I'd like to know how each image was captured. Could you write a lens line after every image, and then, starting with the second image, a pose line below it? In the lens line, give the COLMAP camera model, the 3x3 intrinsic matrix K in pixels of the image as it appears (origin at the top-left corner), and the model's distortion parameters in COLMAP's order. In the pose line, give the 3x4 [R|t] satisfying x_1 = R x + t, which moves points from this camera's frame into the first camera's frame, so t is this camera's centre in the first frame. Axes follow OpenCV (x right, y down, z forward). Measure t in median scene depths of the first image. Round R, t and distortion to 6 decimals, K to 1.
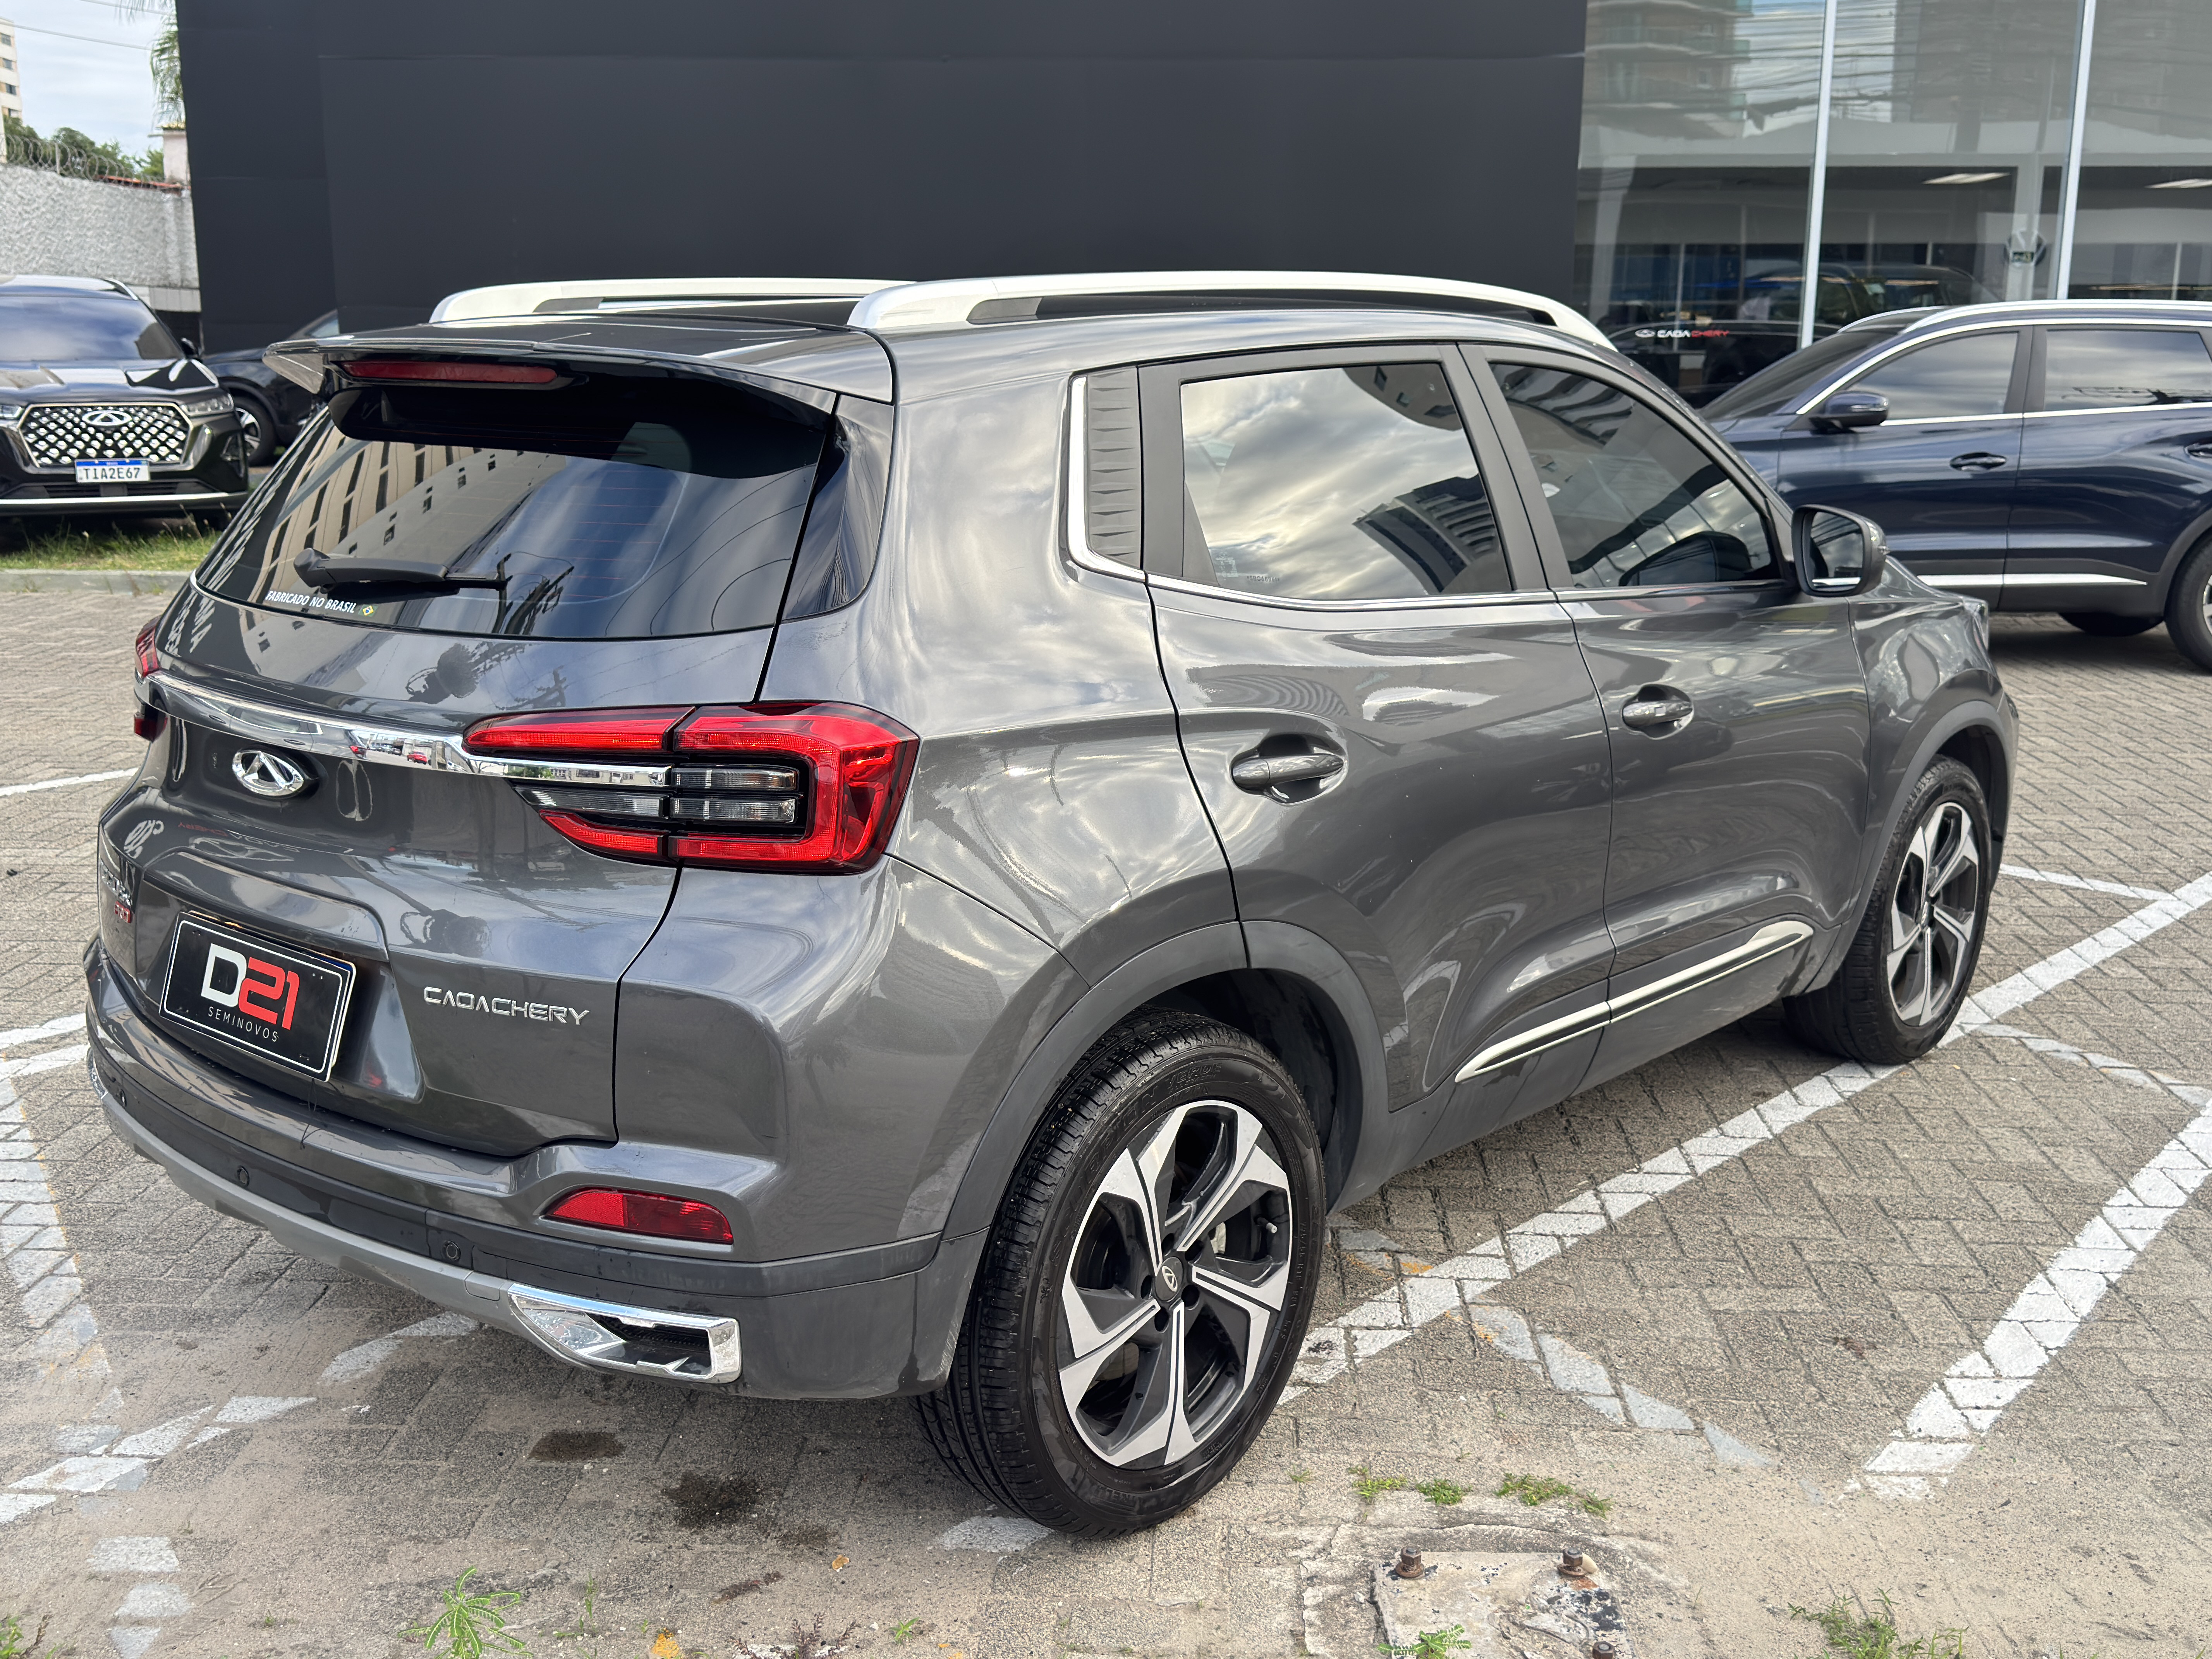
lens RADIAL K [[2272.5, 0, 1106.0], [0, 2272.5, 829.5], [0, 0, 1]] dist [0.096695, -0.345742]
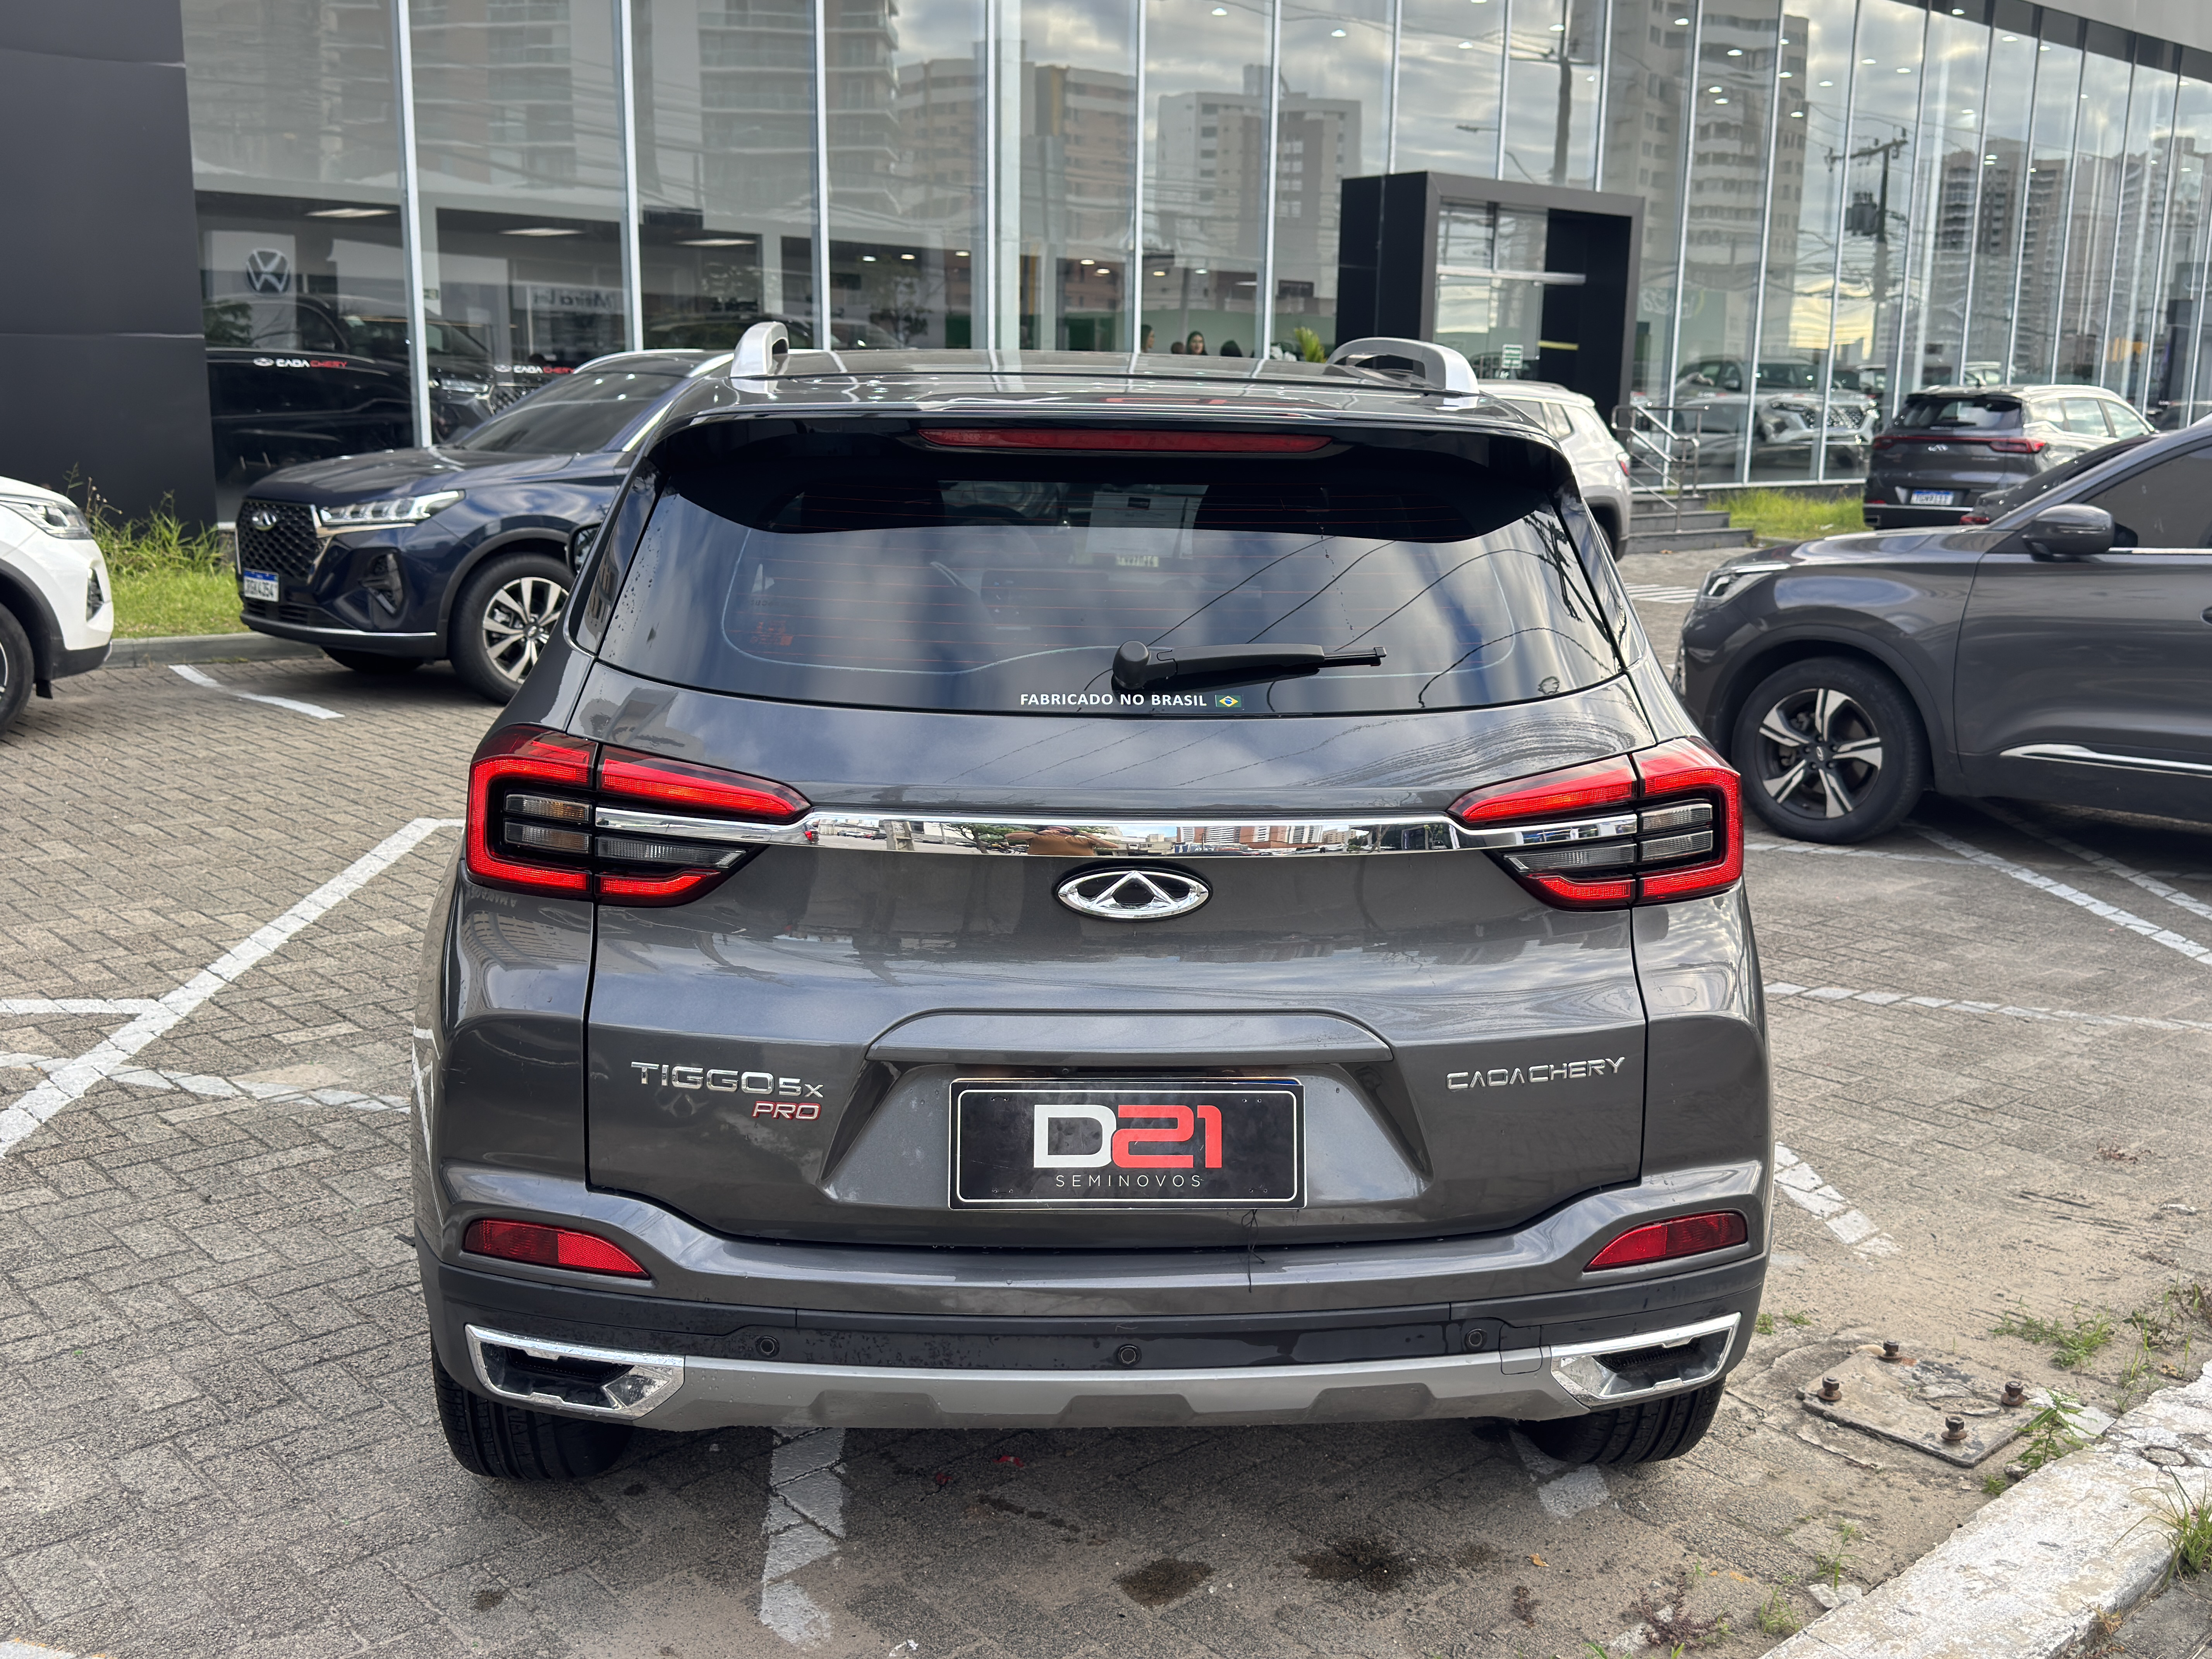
lens RADIAL K [[2217.2, 0, 1101.8], [0, 2217.2, 902.0], [0, 0, 1]] dist [0.159841, -0.005302]
pose [[0.705731, -0.147508, 0.692954, -0.968286], [0.138845, 0.987915, 0.068891, -0.082202], [-0.694742, 0.047595, 0.717683, 0.389601]]
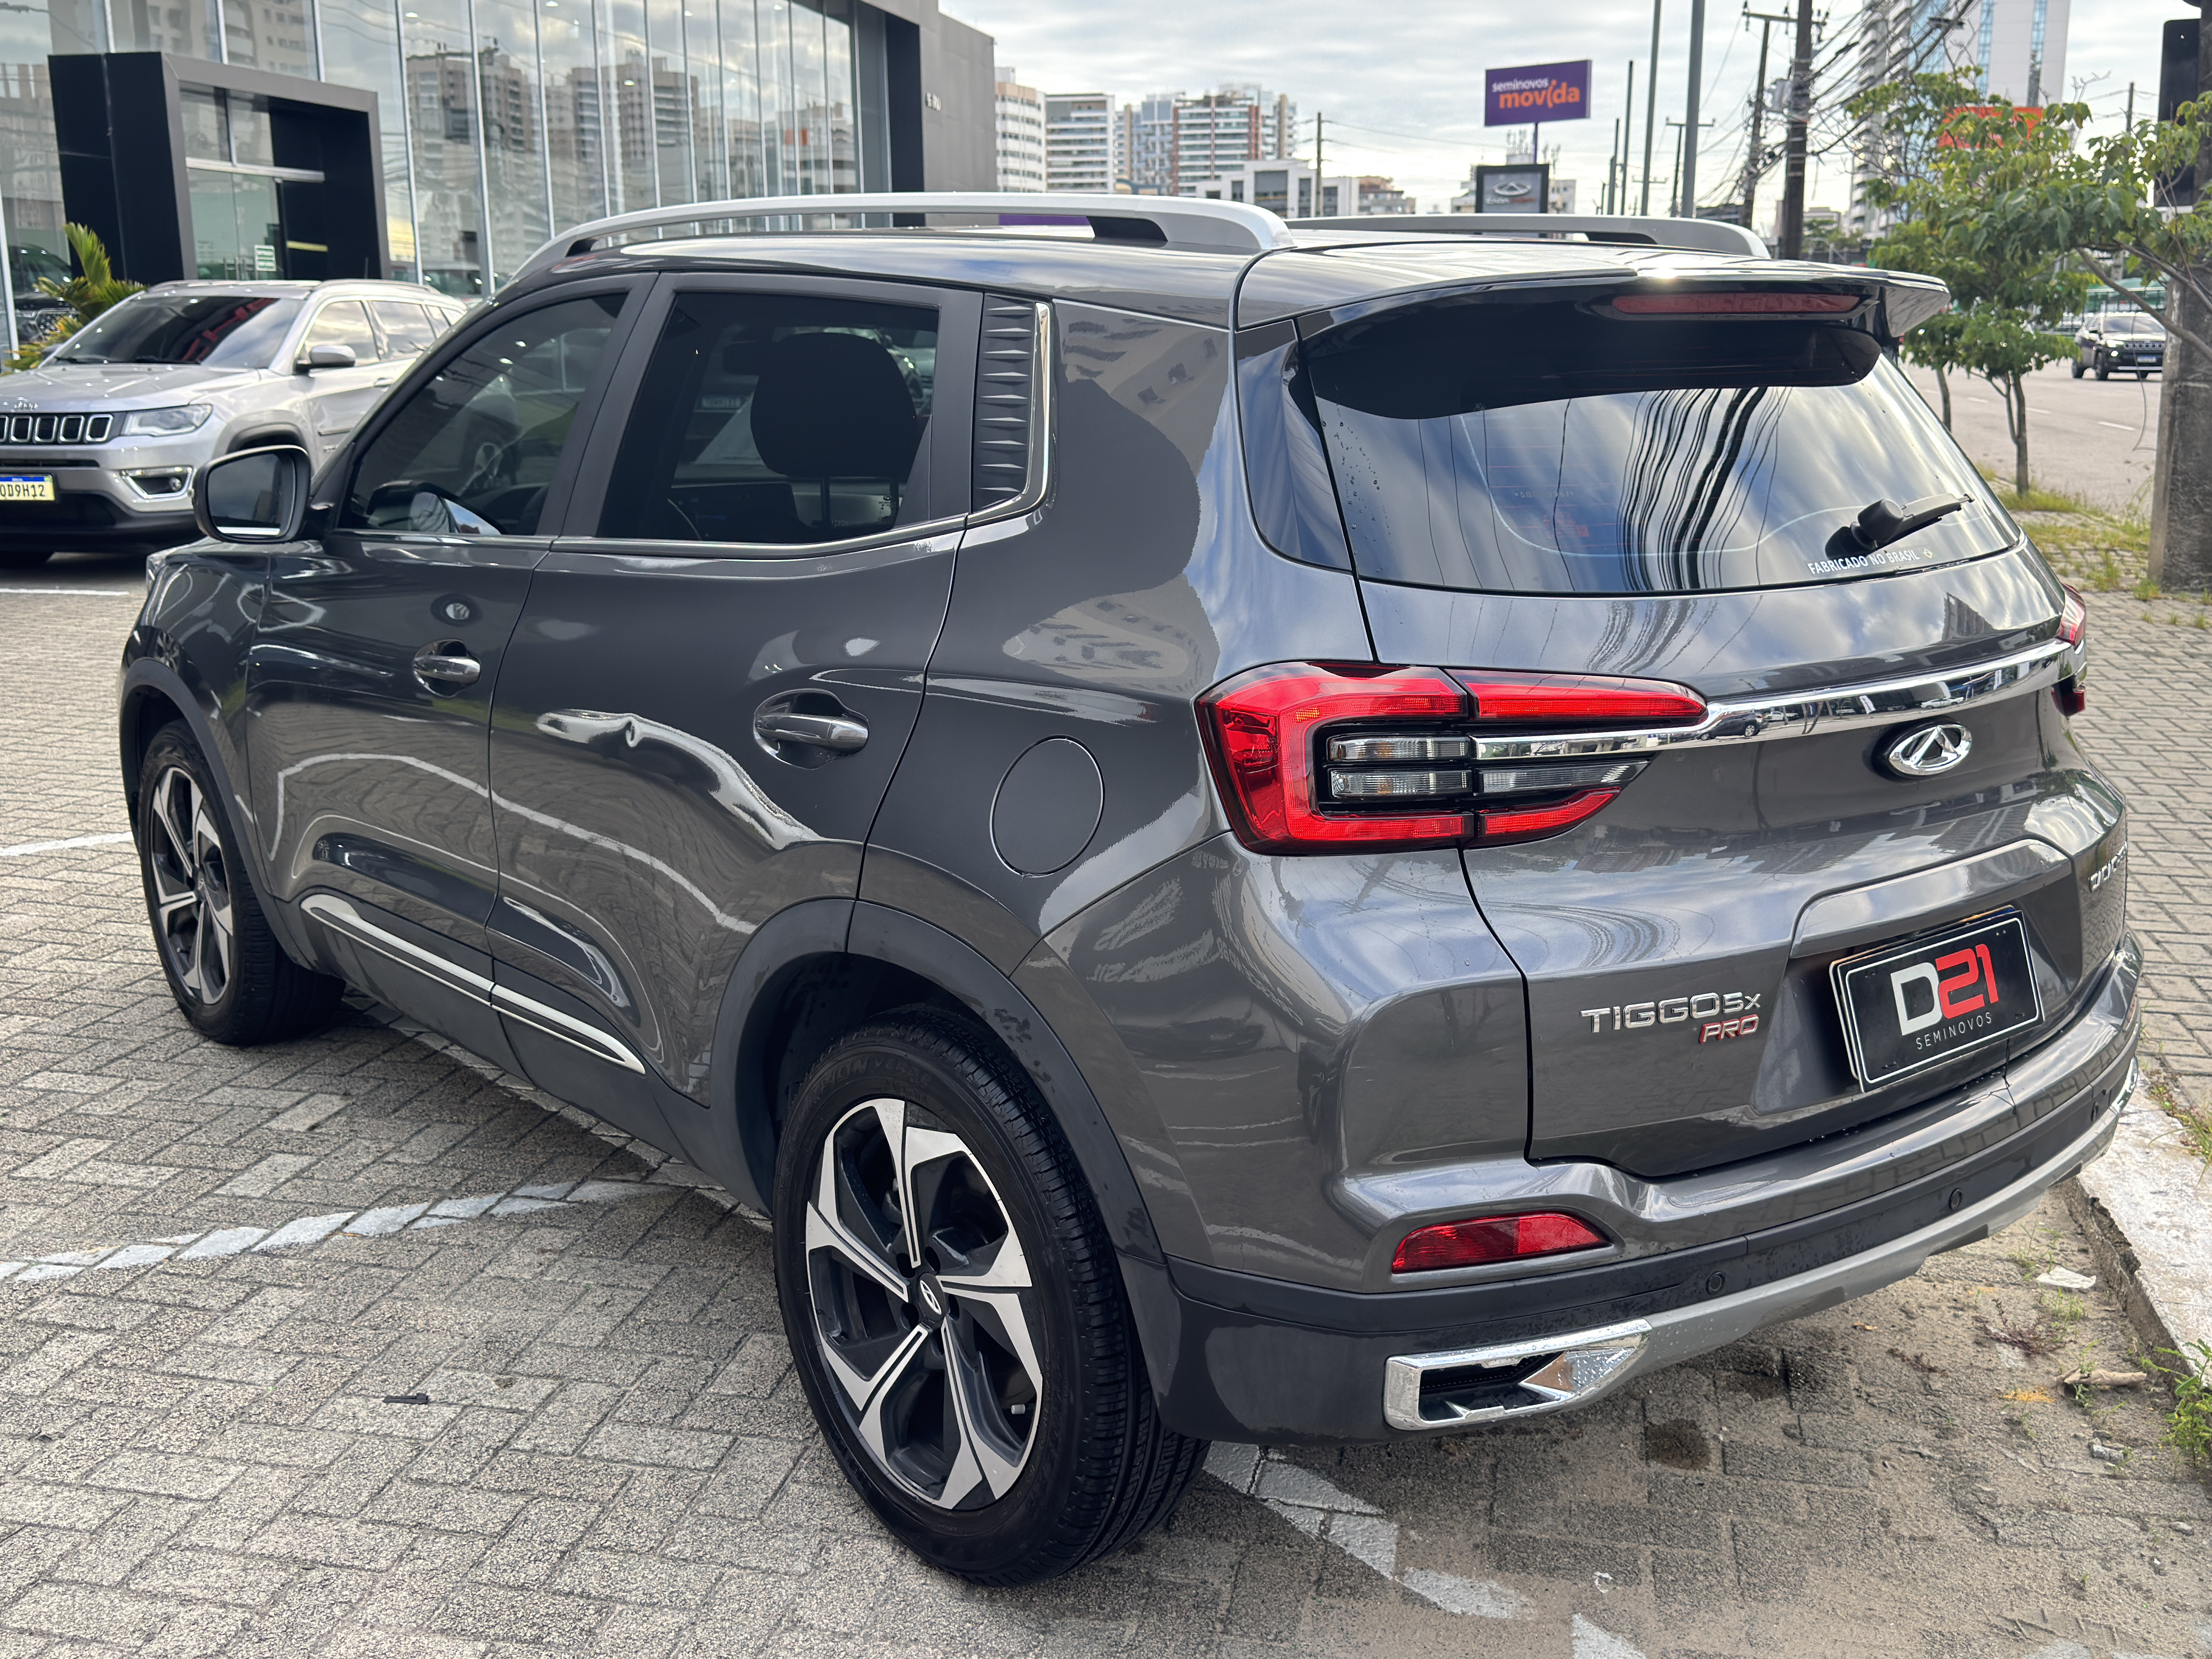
lens RADIAL K [[2225.6, 0, 1106.0], [0, 2225.6, 829.5], [0, 0, 1]] dist [0.154484, -0.193846]
pose [[0.142476, -0.223144, 0.964317, -1.272121], [0.217703, 0.957463, 0.189393, -0.232579], [-0.965560, 0.182951, 0.184994, 1.149332]]
